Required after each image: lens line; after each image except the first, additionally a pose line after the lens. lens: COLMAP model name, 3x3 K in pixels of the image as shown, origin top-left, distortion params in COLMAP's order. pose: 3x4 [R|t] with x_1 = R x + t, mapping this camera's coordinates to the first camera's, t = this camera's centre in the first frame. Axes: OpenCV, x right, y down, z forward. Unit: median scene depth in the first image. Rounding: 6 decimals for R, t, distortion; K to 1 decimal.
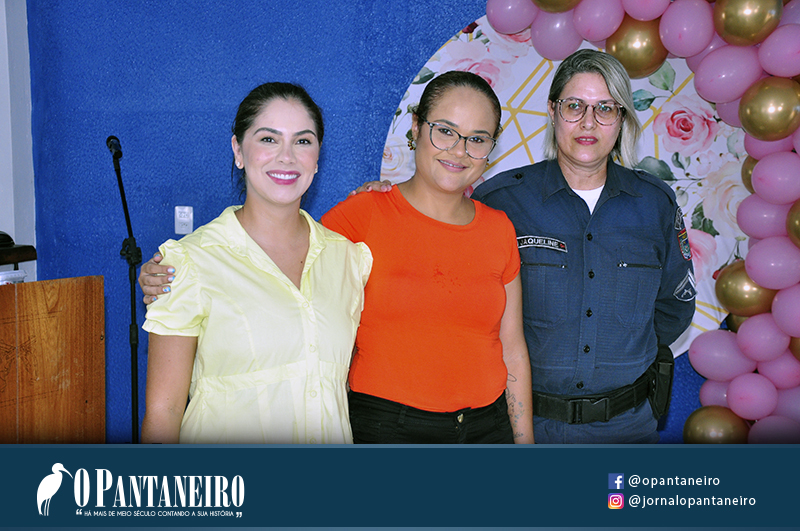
lens RADIAL K [[1304.3, 0, 398.9], [0, 1304.3, 267.5], [0, 0, 1]] dist [0.260081, -0.030970]
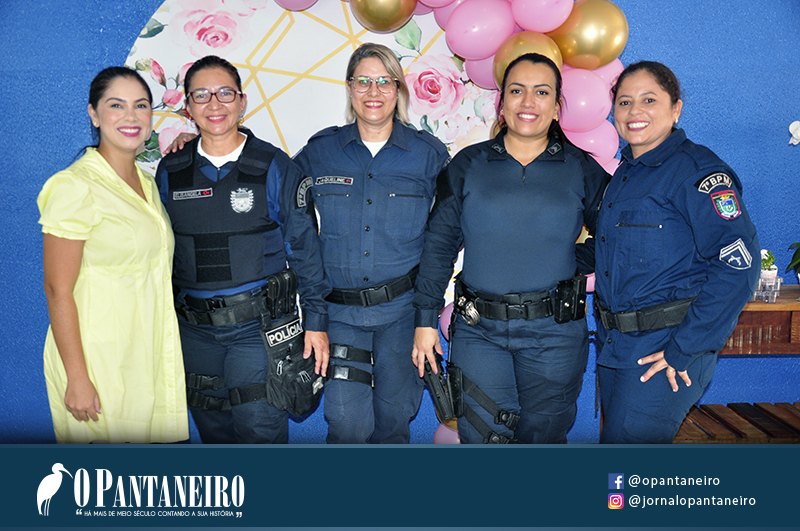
lens RADIAL K [[801.0, 0, 396.3], [0, 801.0, 271.6], [0, 0, 1]] dist [-0.064939, 0.237206]
pose [[0.976825, -0.038481, 0.210554, 0.062997], [0.019492, 0.995611, 0.091532, -0.027594], [-0.213152, -0.085307, 0.973288, 0.429326]]
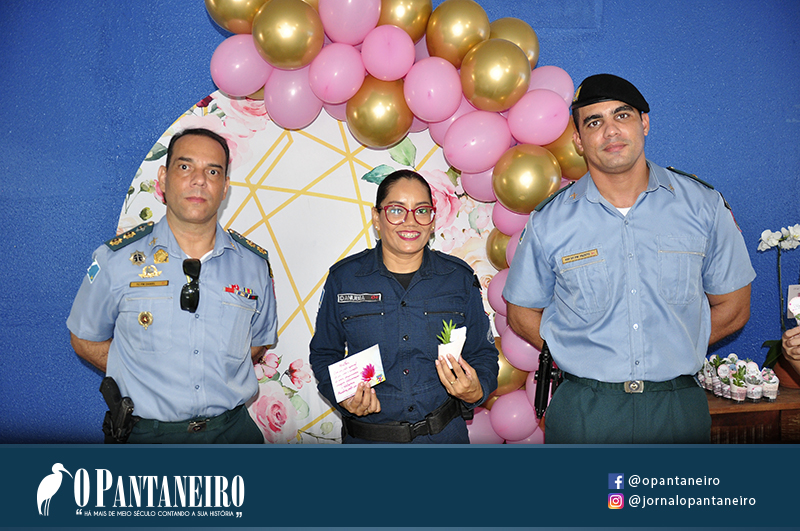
lens RADIAL K [[613.0, 0, 399.5], [0, 613.0, 266.6], [0, 0, 1]] dist [-0.162895, 0.113447]
pose [[0.970187, -0.030980, 0.240369, 0.084775], [0.040612, 0.998554, -0.035221, -0.043654], [-0.238930, 0.043932, 0.970042, 0.566342]]
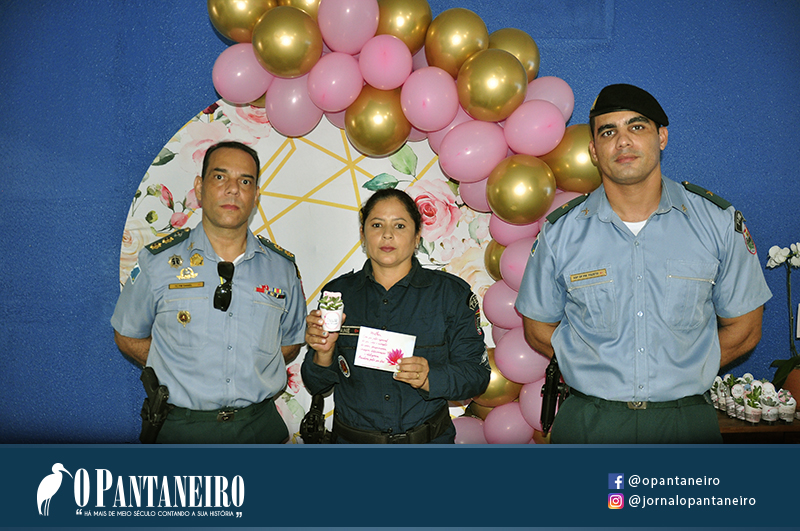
lens RADIAL K [[613.0, 0, 399.5], [0, 613.0, 266.6], [0, 0, 1]] dist [-0.162895, 0.113447]
pose [[0.981518, -0.003818, 0.191333, 0.107702], [0.013854, 0.998595, -0.051145, -0.042408], [-0.190869, 0.052850, 0.980192, 0.559549]]
